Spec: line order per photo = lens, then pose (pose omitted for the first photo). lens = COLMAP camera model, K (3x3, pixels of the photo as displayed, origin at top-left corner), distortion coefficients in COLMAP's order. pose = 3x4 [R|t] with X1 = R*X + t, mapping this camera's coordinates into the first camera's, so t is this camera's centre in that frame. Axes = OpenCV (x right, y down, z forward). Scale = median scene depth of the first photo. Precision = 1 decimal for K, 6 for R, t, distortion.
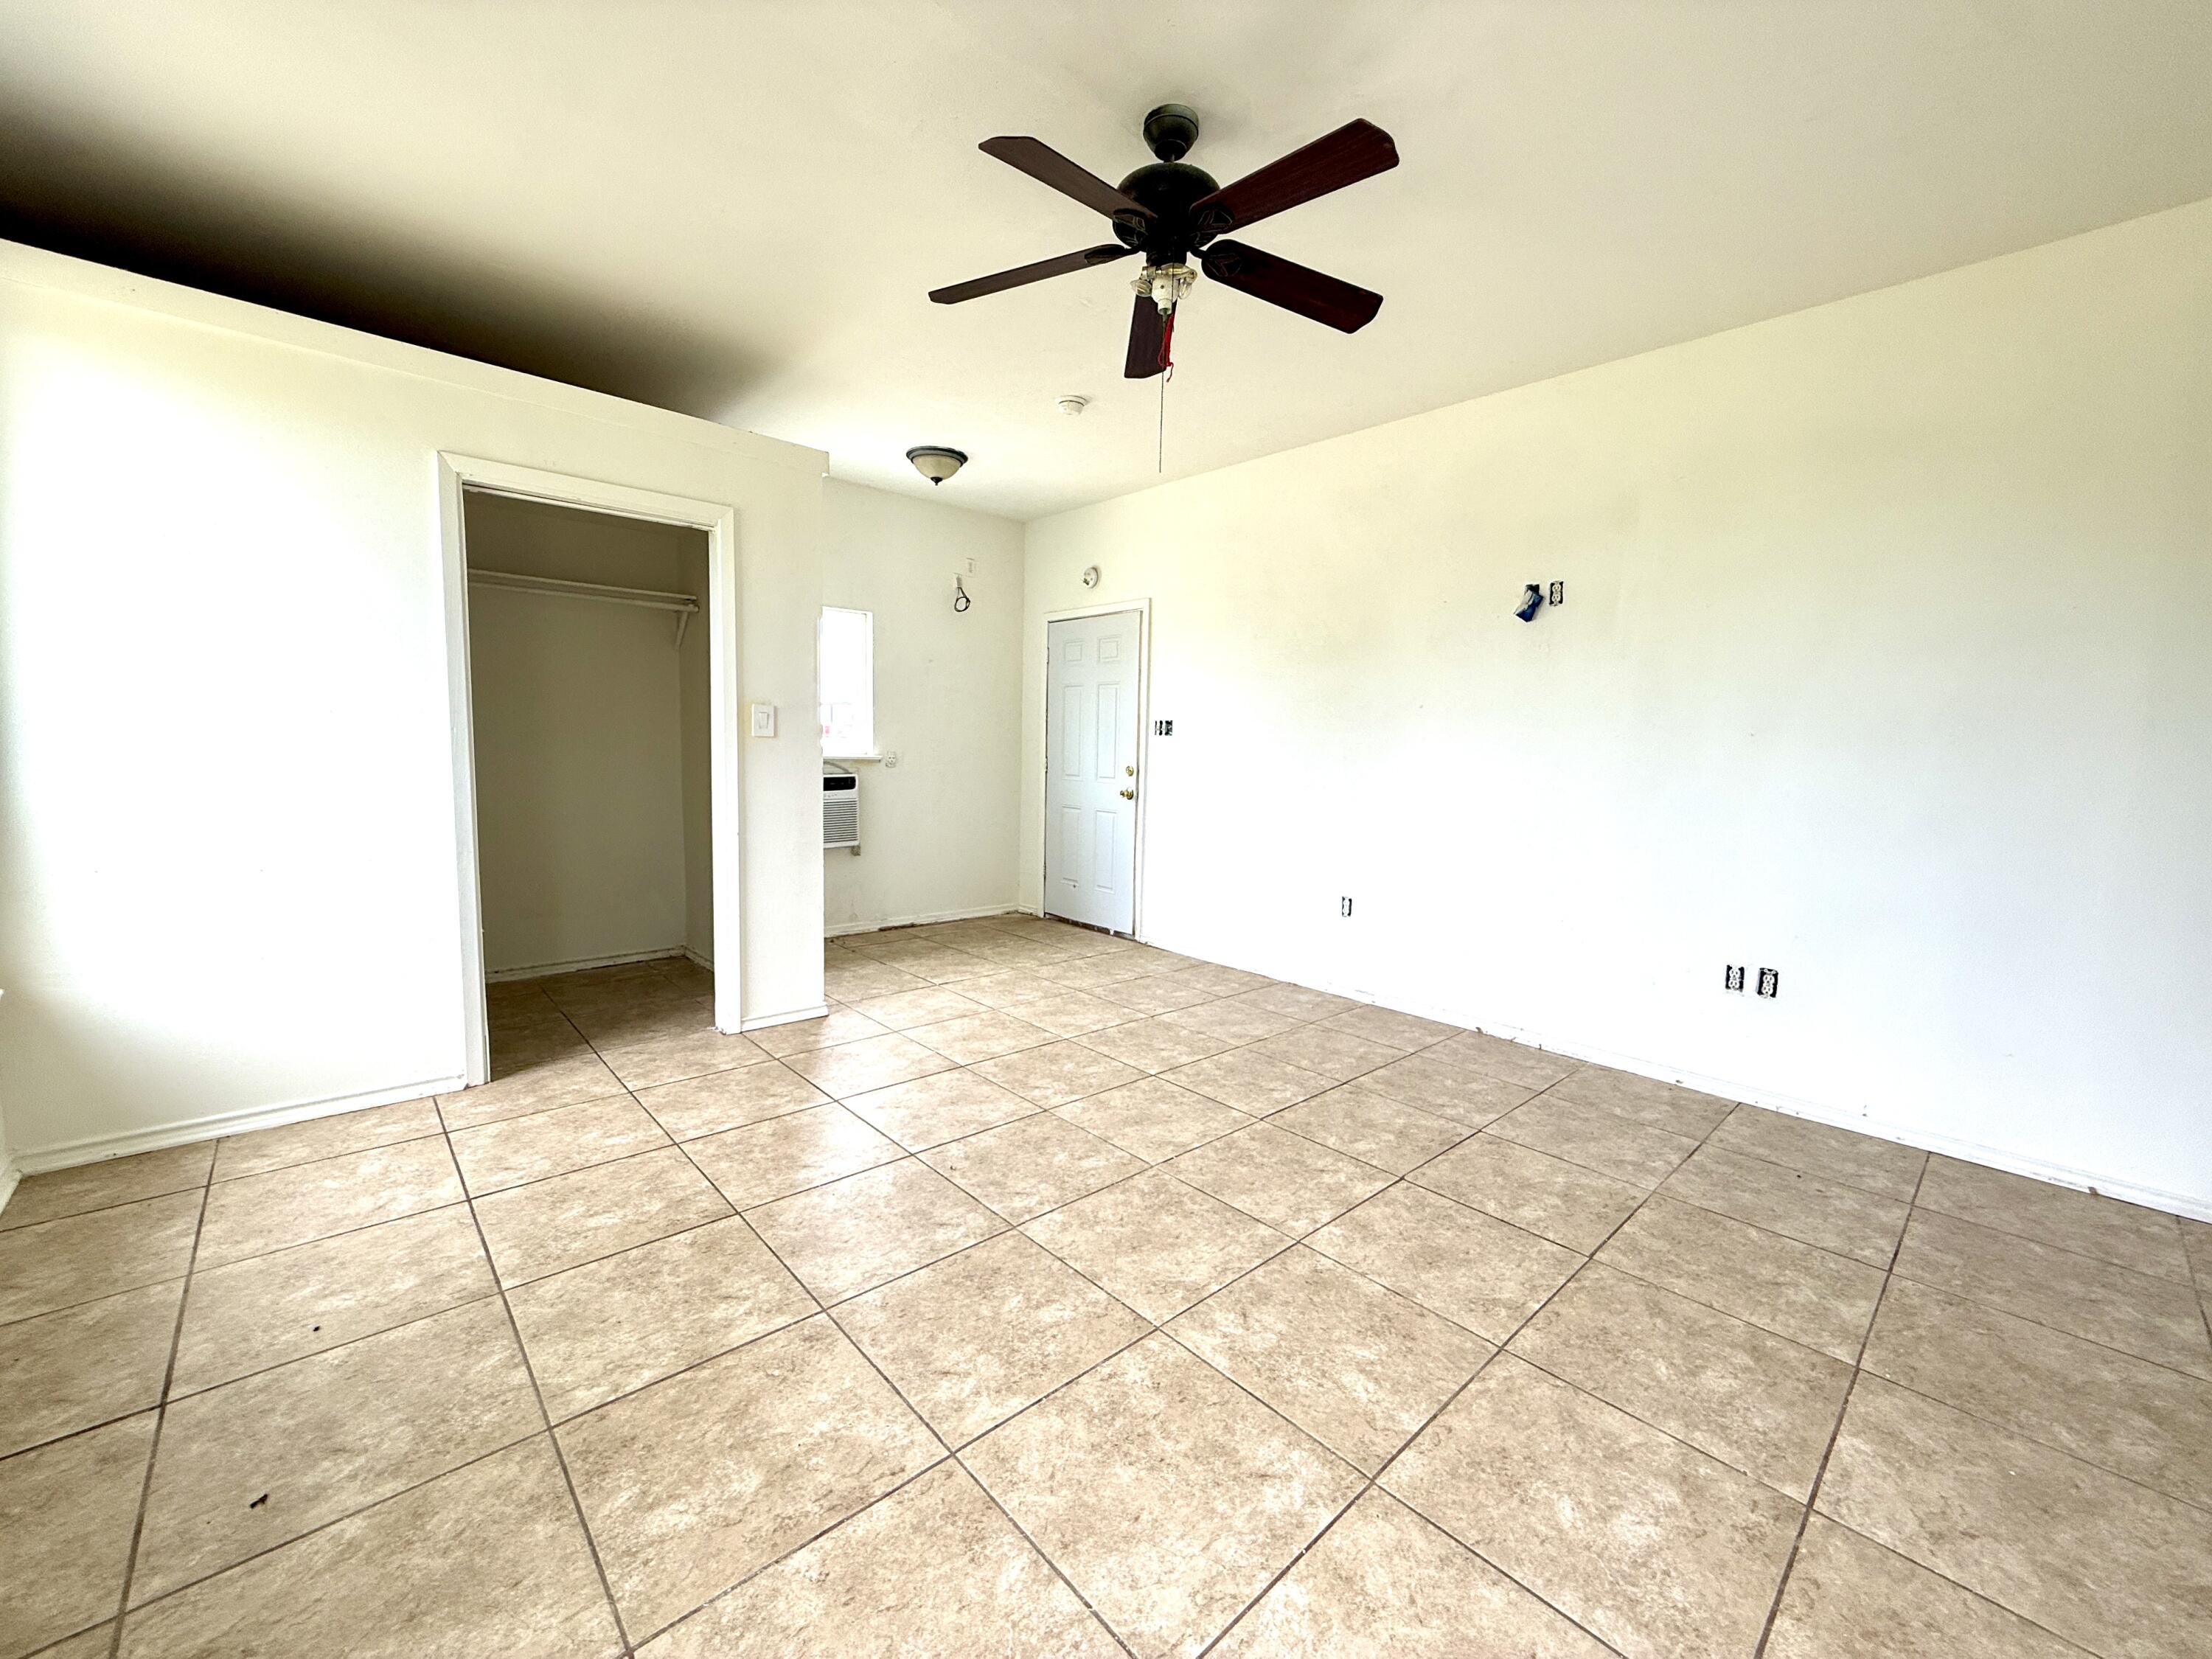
lens RADIAL K [[882.2, 0, 1105.3], [0, 882.2, 828.8], [0, 0, 1]] dist [-0.000306, -0.000020]
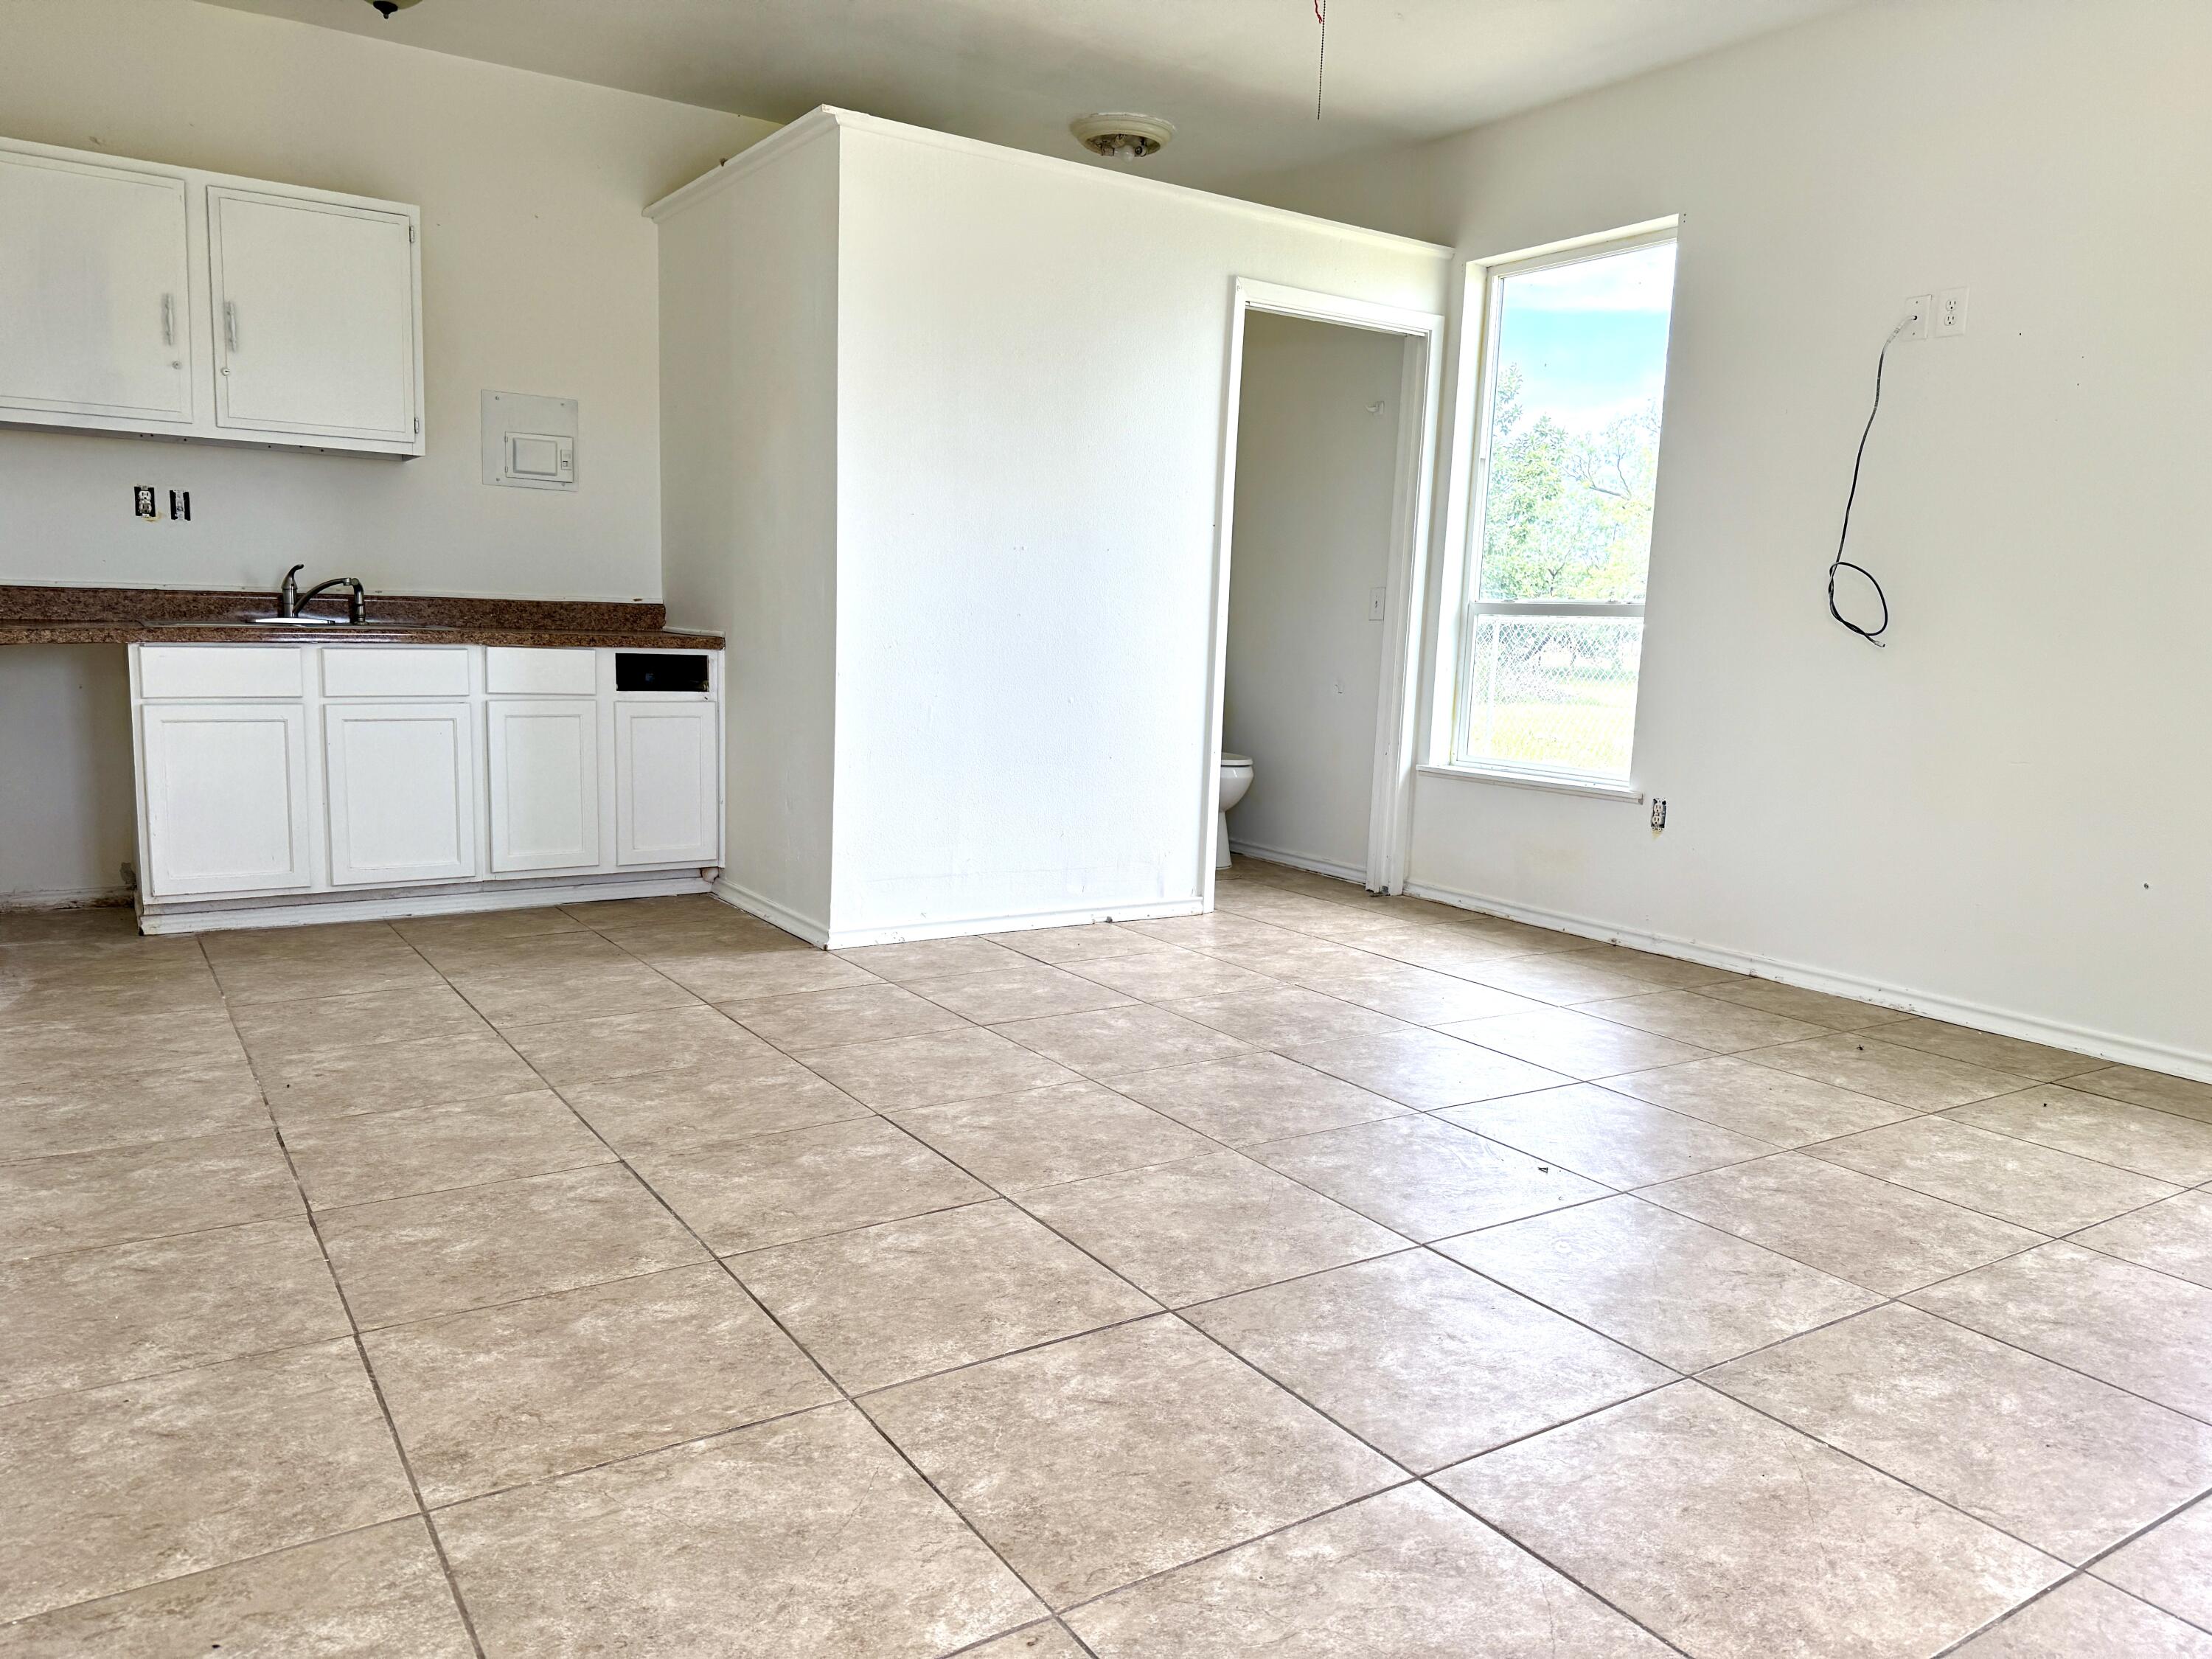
lens RADIAL K [[1567.0, 0, 1100.8], [0, 1567.0, 834.7], [0, 0, 1]] dist [0.025905, -0.019816]
pose [[-0.985516, -0.080922, 0.149028, -0.002775], [-0.044469, 0.971368, 0.233380, -0.119542], [-0.163647, 0.223373, -0.960898, 2.200624]]
